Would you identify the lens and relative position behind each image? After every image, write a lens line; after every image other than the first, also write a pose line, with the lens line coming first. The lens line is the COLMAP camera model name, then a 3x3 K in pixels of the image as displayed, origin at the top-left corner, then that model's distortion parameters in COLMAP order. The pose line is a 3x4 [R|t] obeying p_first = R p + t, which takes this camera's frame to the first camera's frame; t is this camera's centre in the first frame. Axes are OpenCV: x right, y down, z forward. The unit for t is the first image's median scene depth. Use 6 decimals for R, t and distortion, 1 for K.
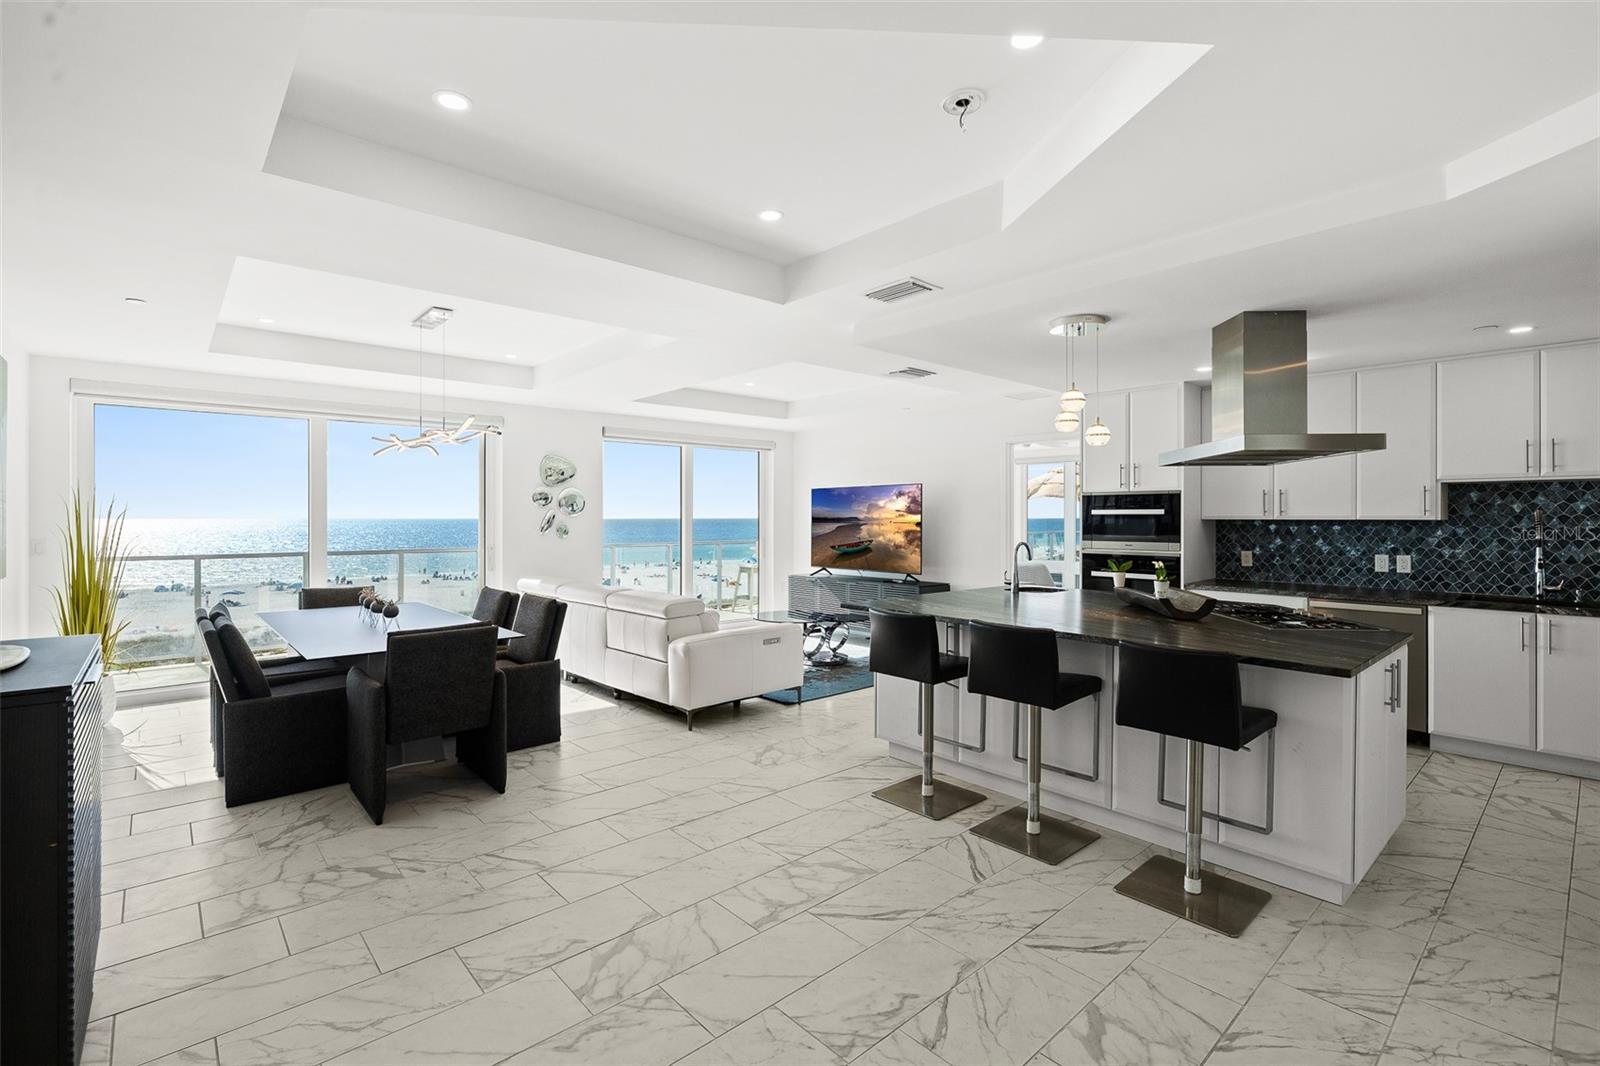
lens RADIAL K [[721.4, 0, 798.4], [0, 721.4, 521.0], [0, 0, 1]] dist [-0.005908, 0.001140]
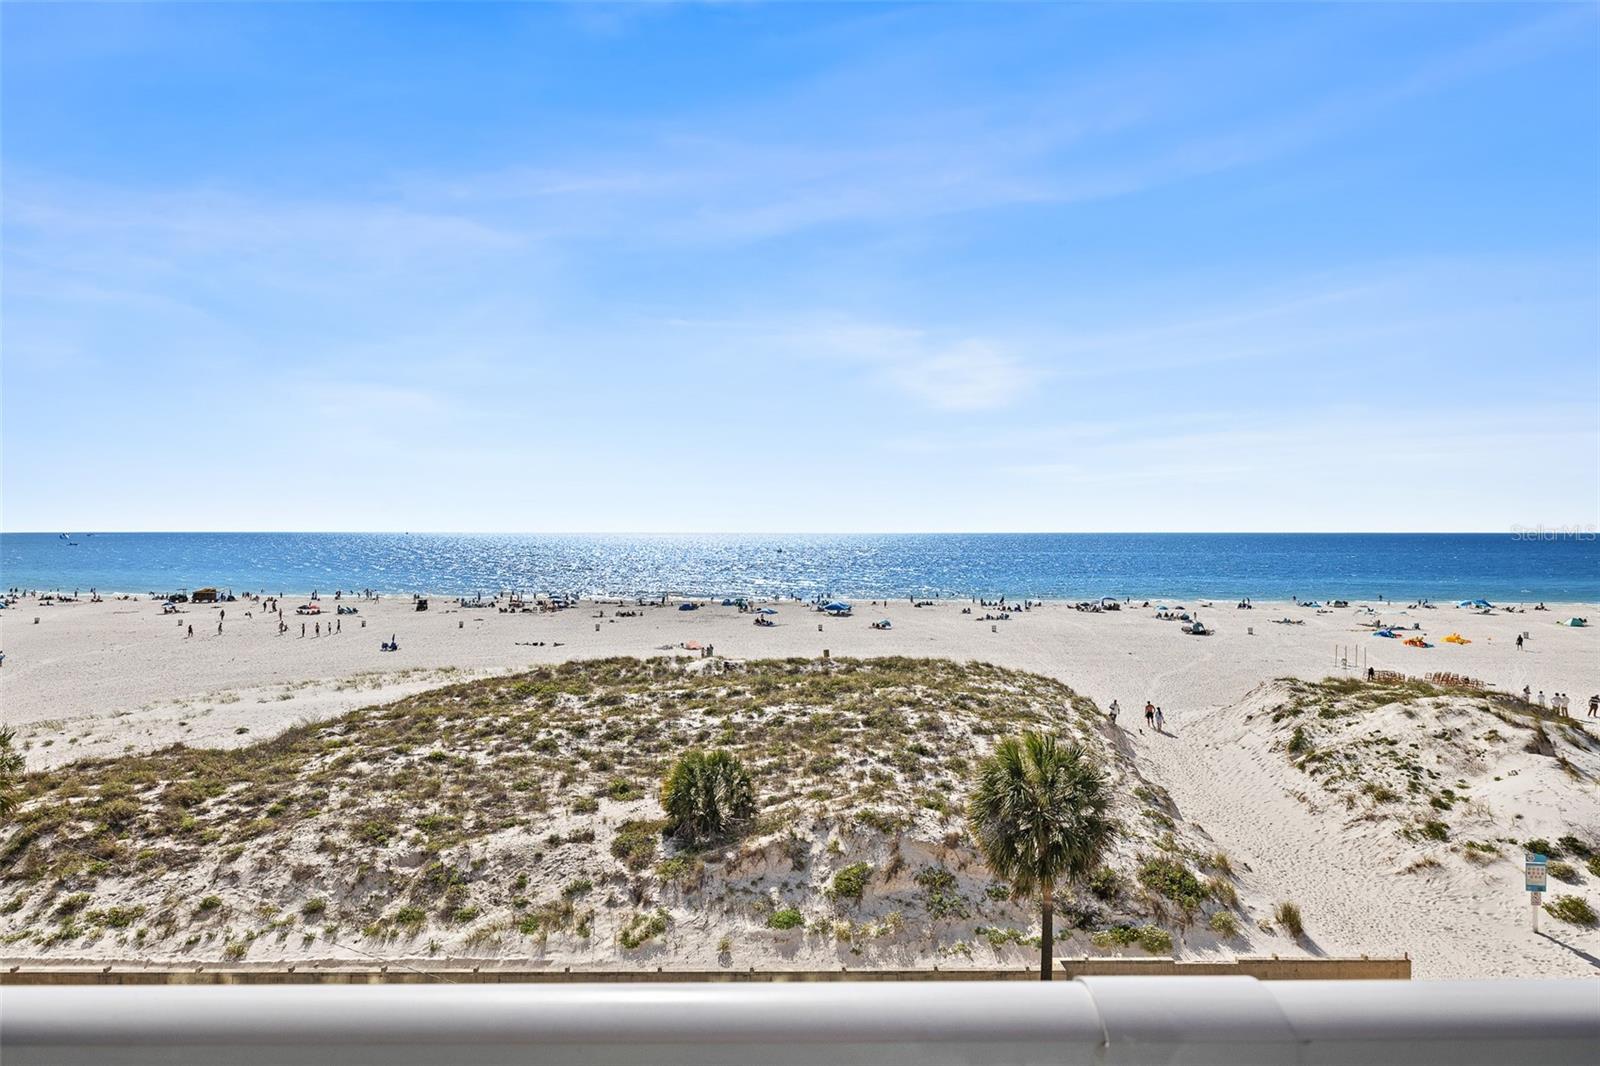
lens RADIAL K [[928.5, 0, 810.7], [0, 928.5, 529.6], [0, 0, 1]] dist [0.000784, -0.002157]
pose [[0.746449, 0.001178, -0.665442, 0.916742], [-0.006067, 0.999969, -0.005035, 0.000338], [0.665415, 0.007795, 0.746433, 2.853661]]
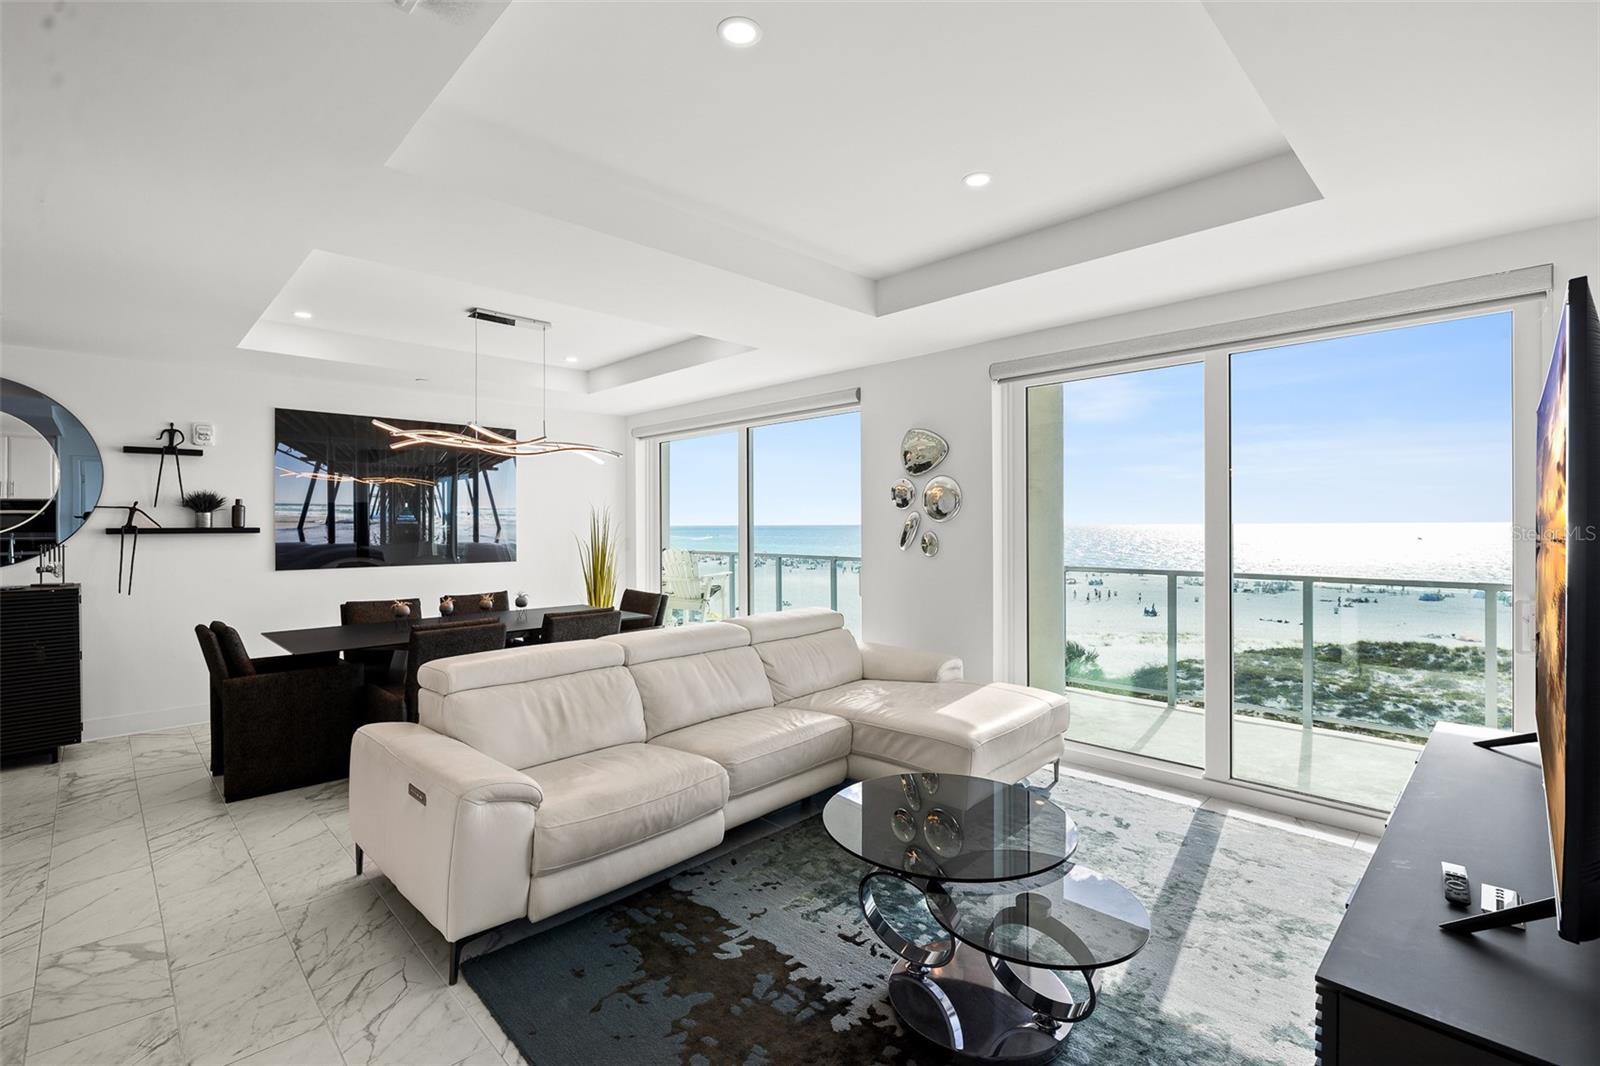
lens RADIAL K [[721.4, 0, 799.2], [0, 721.4, 522.8], [0, 0, 1]] dist [-0.005908, 0.001140]
pose [[0.050458, 0.000672, -0.998726, 0.418349], [-0.002745, 0.999996, 0.000535, -0.007914], [0.998722, 0.002715, 0.050460, 1.173161]]
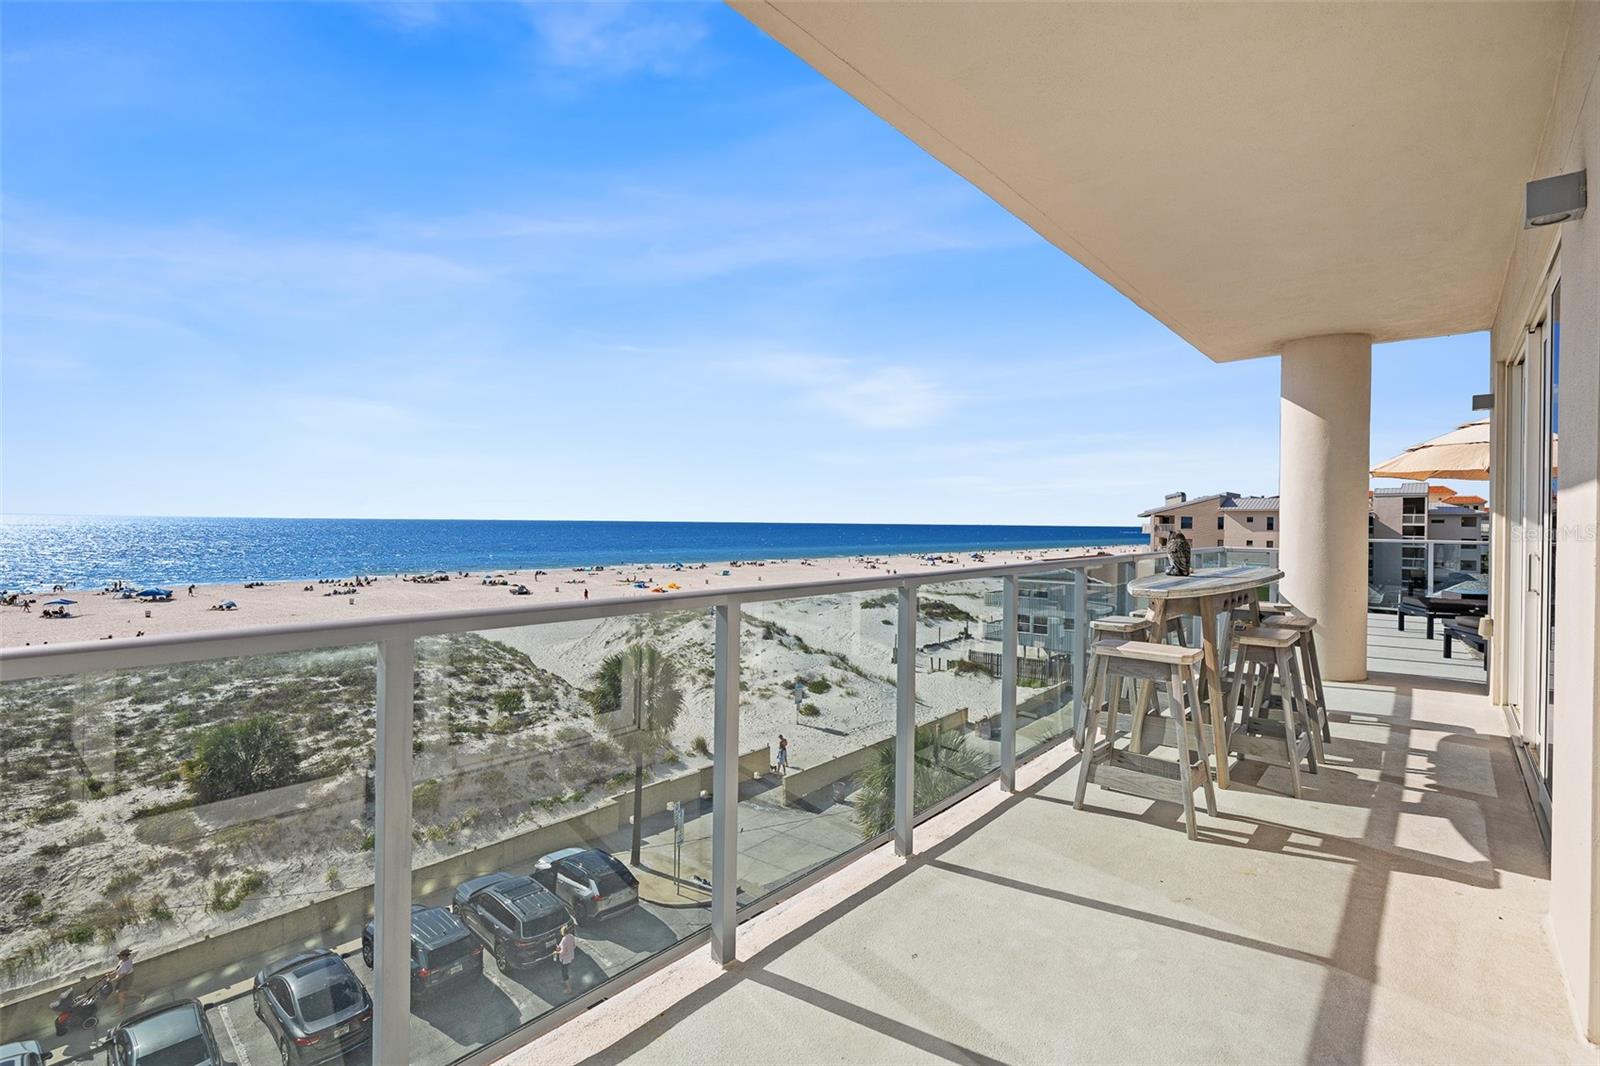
lens RADIAL K [[721.4, 0, 795.8], [0, 721.4, 520.1], [0, 0, 1]] dist [-0.005908, 0.001140]
pose [[0.993942, 0.012597, 0.109179, -0.488777], [-0.011675, 0.999891, -0.009073, 0.026439], [-0.109281, 0.007743, 0.993981, 1.481421]]
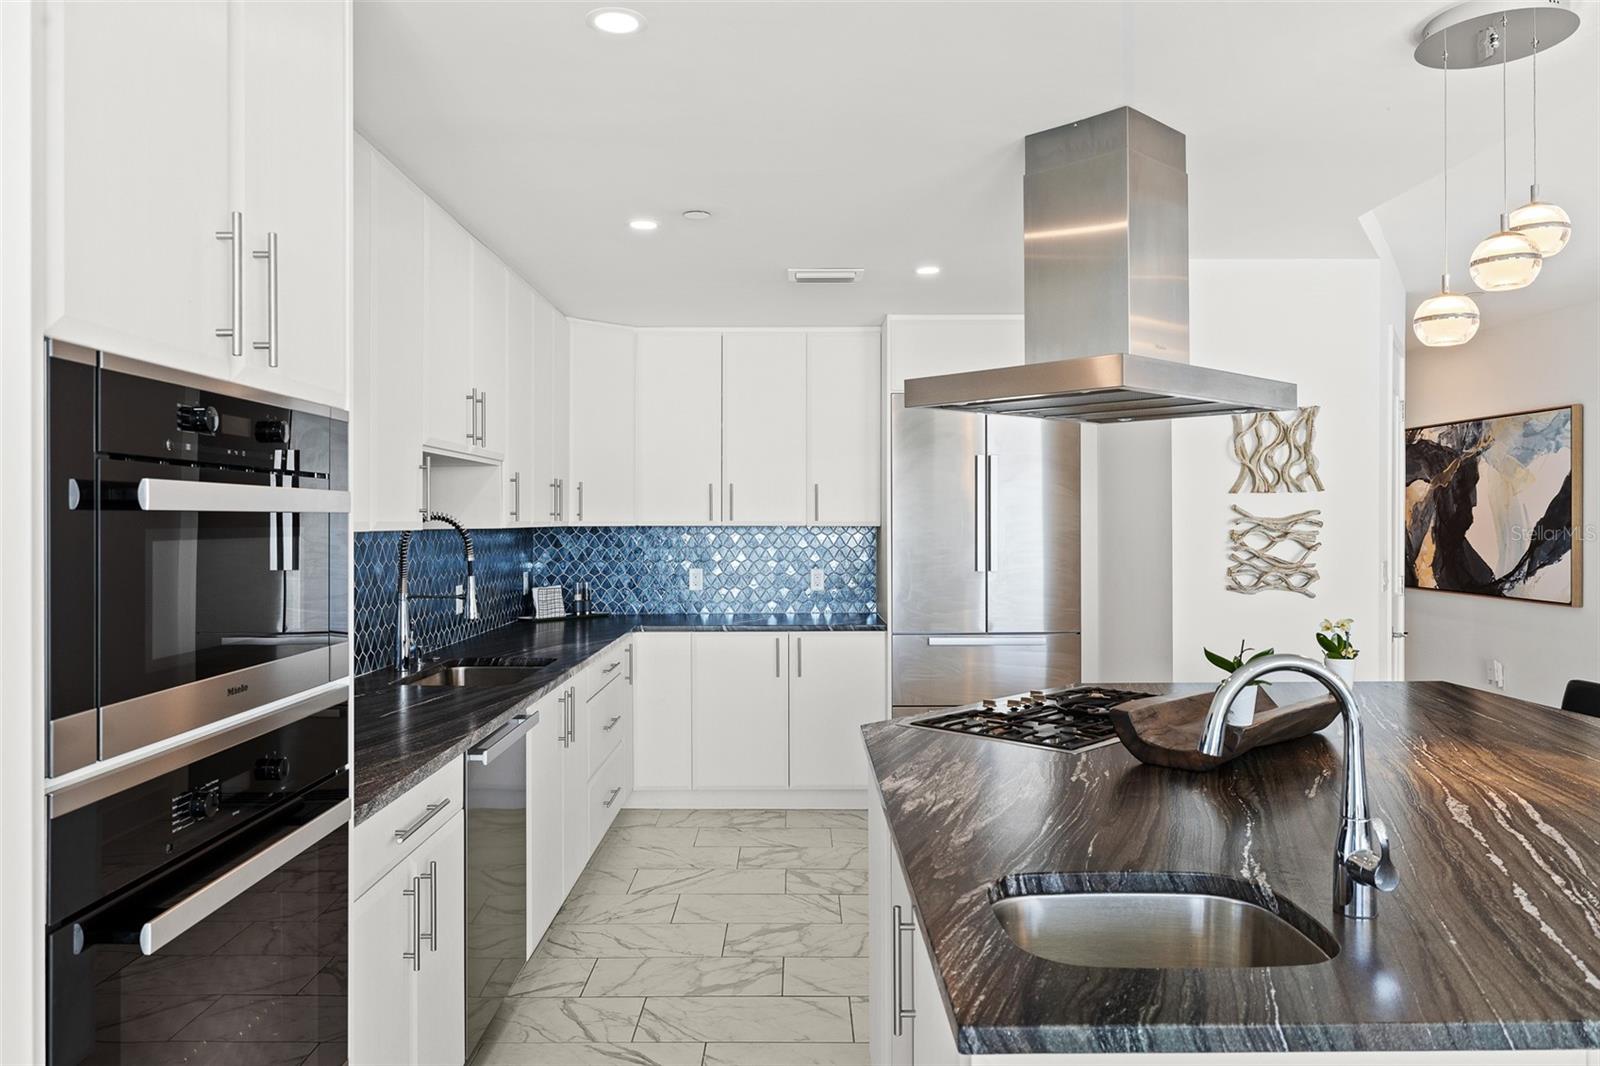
lens RADIAL K [[1114.2, 0, 797.4], [0, 1114.2, 529.2], [0, 0, 1]] dist [0.052095, 0.000905]
pose [[-0.745695, -0.002667, 0.666282, 0.178352], [0.006909, 0.999907, 0.011736, -0.007398], [-0.666252, 0.013355, -0.745607, 1.158181]]
